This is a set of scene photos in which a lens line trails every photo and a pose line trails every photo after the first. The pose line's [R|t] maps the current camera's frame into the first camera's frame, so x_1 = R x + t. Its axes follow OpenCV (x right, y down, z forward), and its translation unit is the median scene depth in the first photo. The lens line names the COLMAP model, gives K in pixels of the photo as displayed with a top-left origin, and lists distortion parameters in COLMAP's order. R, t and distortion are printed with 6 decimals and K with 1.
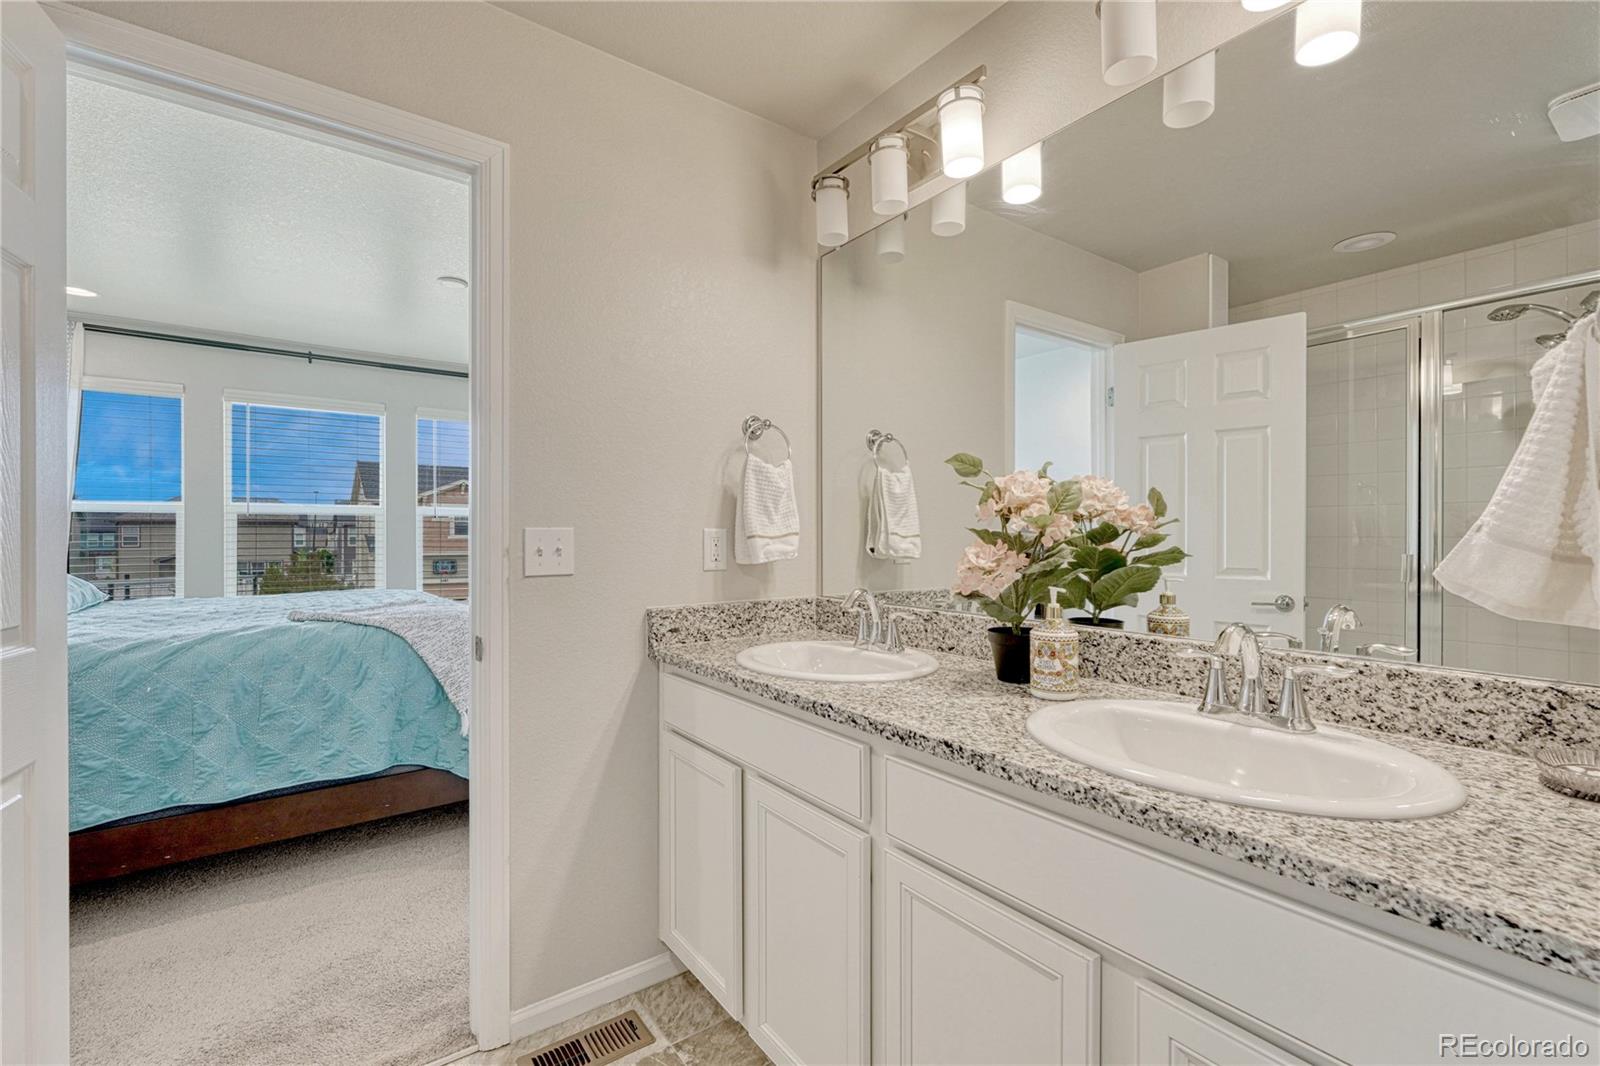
lens RADIAL K [[696.5, 0, 795.8], [0, 696.5, 535.0], [0, 0, 1]] dist [-0.000494, -0.004070]
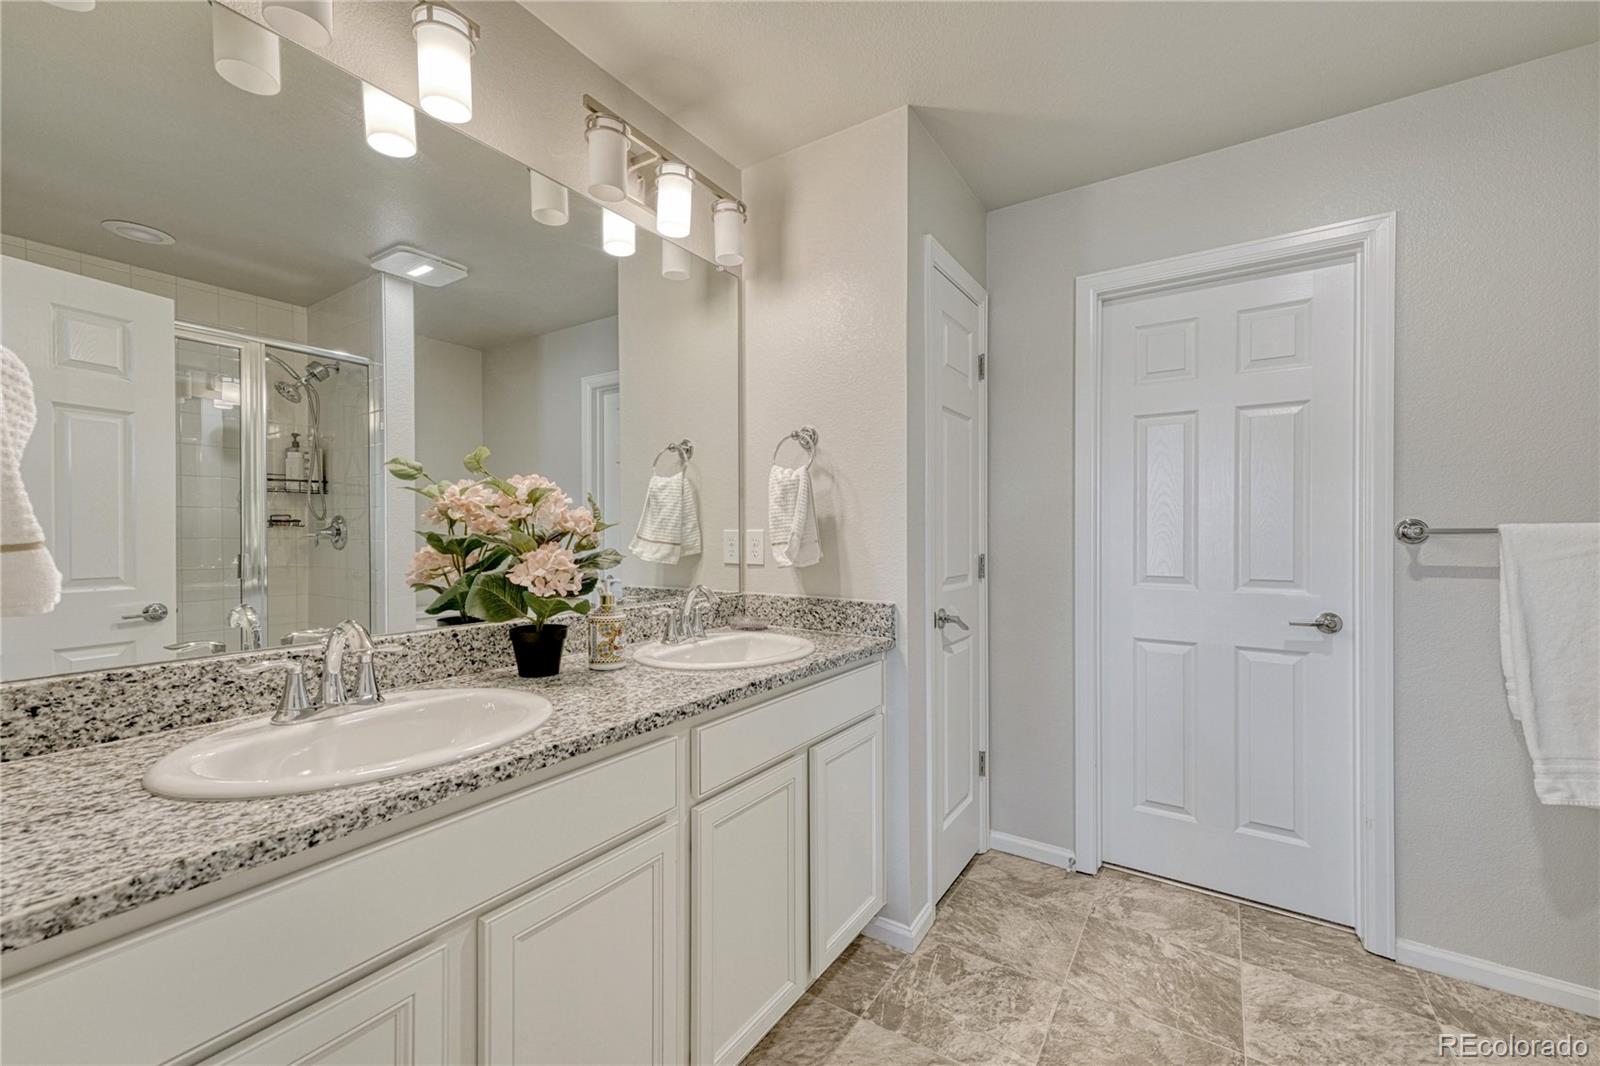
lens RADIAL K [[663.7, 0, 794.5], [0, 663.7, 530.1], [0, 0, 1]] dist [0.013672, 0.000220]
pose [[-0.347920, 0.006956, 0.937498, -0.634655], [0.007851, 0.999959, -0.004506, 0.000317], [-0.937491, 0.005792, -0.347961, 0.833310]]
